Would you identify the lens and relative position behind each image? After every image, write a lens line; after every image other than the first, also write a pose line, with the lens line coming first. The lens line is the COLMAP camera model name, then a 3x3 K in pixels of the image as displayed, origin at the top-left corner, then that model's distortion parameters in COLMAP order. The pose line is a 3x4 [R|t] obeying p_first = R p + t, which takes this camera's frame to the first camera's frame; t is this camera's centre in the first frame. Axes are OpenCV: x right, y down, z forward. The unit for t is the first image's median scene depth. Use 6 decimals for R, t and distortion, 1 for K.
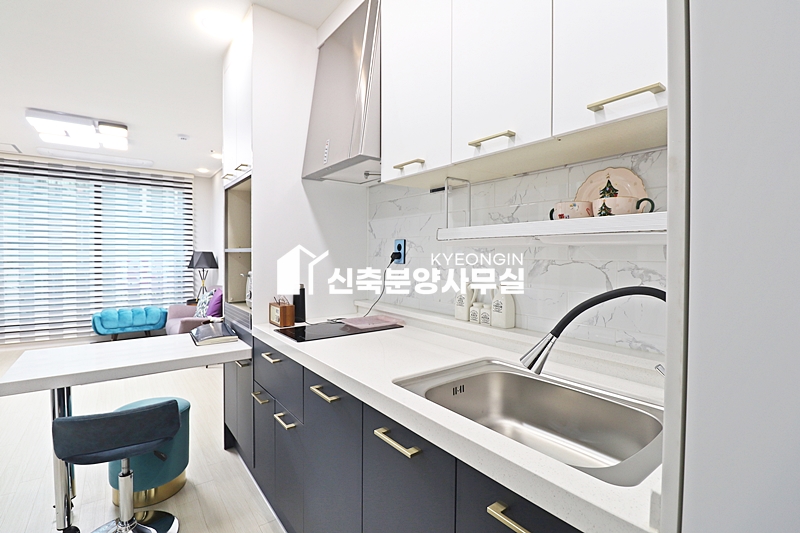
lens RADIAL K [[371.7, 0, 397.9], [0, 371.7, 259.8], [0, 0, 1]] dist [-0.005431, -0.010045]
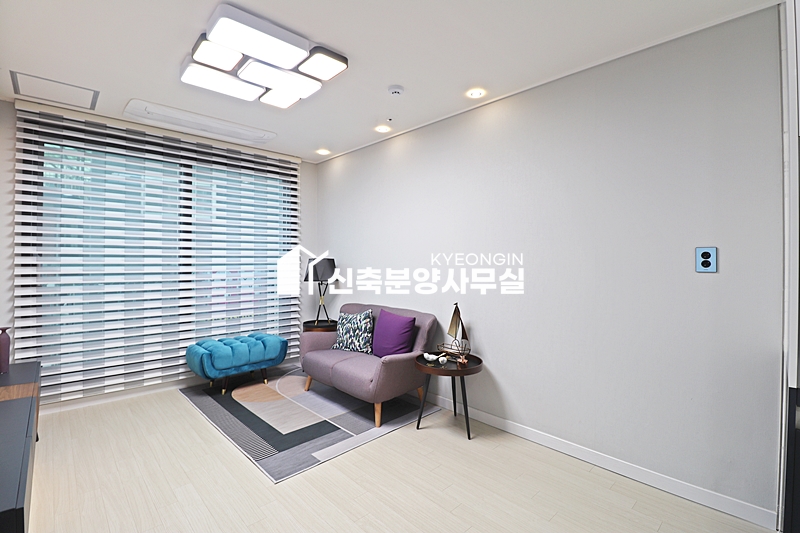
lens RADIAL K [[371.7, 0, 404.0], [0, 371.7, 258.2], [0, 0, 1]] dist [-0.005431, -0.010045]
pose [[0.994394, 0.000289, 0.105740, -1.120419], [0.001947, 0.999777, -0.021044, -0.017071], [-0.105723, 0.021132, 0.994171, 0.580579]]
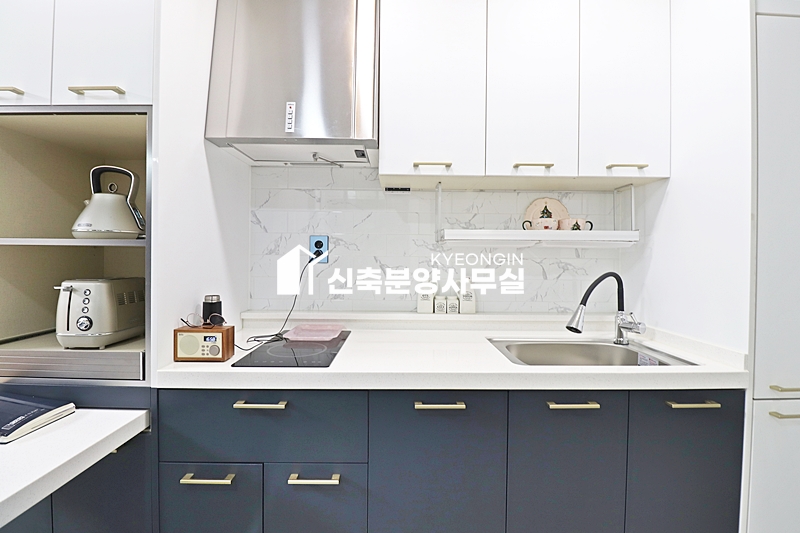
lens RADIAL K [[371.7, 0, 402.8], [0, 371.7, 259.5], [0, 0, 1]] dist [-0.005431, -0.010045]
pose [[0.601148, -0.004592, 0.799124, -0.512583], [0.004675, 0.999987, 0.002229, 0.001211], [-0.799124, 0.002396, 0.601162, 0.274947]]
